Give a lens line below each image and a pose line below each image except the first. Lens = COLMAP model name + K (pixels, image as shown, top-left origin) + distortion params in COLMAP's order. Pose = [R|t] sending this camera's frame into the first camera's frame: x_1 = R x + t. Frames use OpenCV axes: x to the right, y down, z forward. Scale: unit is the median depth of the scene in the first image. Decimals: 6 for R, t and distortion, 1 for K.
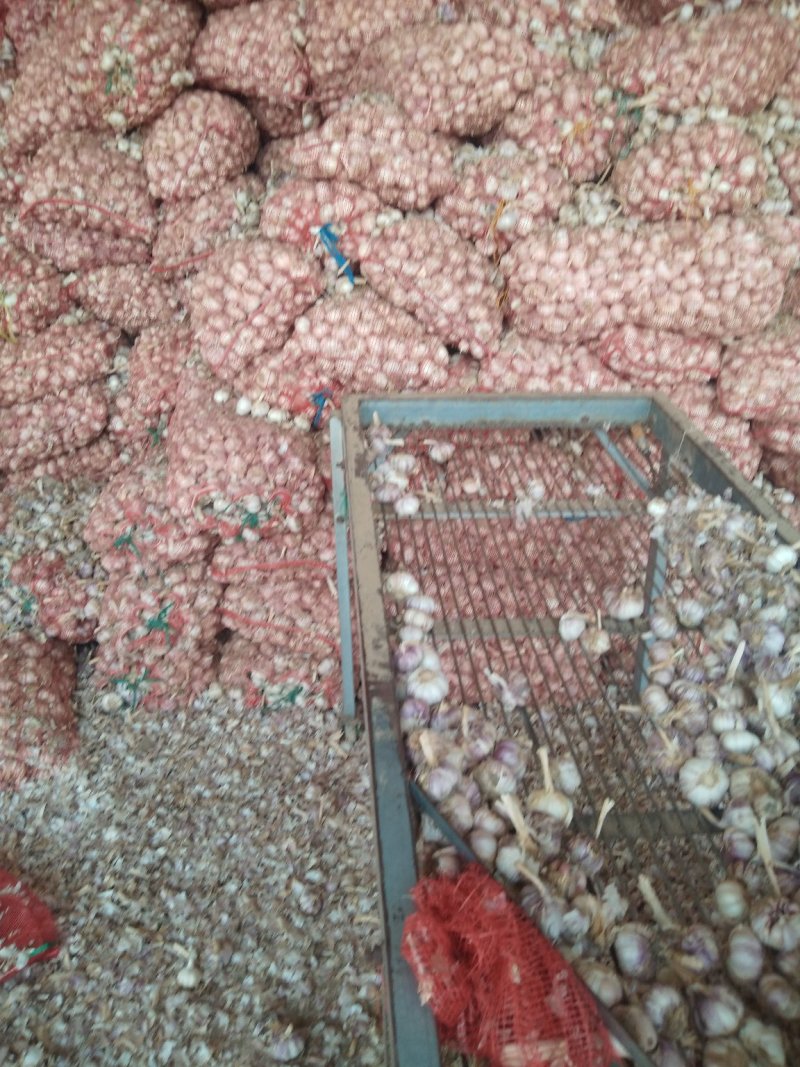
lens RADIAL K [[868.3, 0, 396.7], [0, 868.3, 536.8], [0, 0, 1]] dist [0.127292, -0.246023]
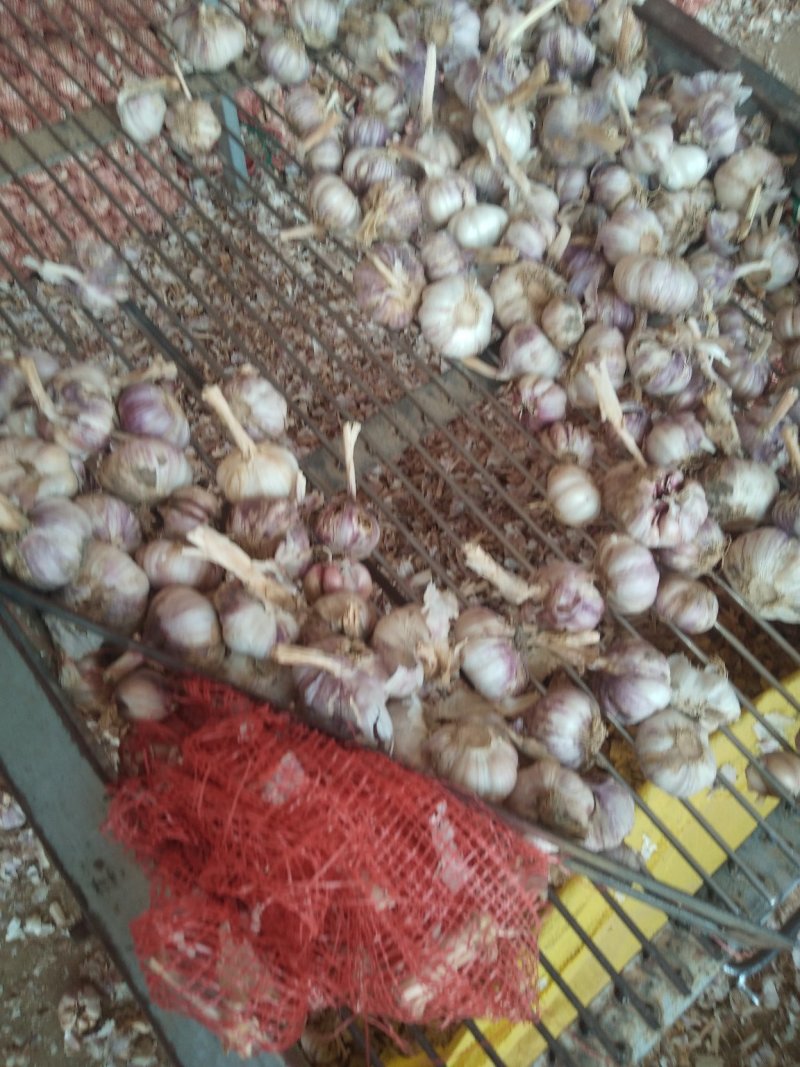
lens RADIAL K [[868.3, 0, 396.7], [0, 868.3, 536.8], [0, 0, 1]] dist [0.127292, -0.246023]
pose [[0.836796, -0.462433, 0.293136, 0.059466], [0.230397, 0.783090, 0.577656, 0.034082], [-0.496680, -0.415842, 0.761830, 0.460188]]
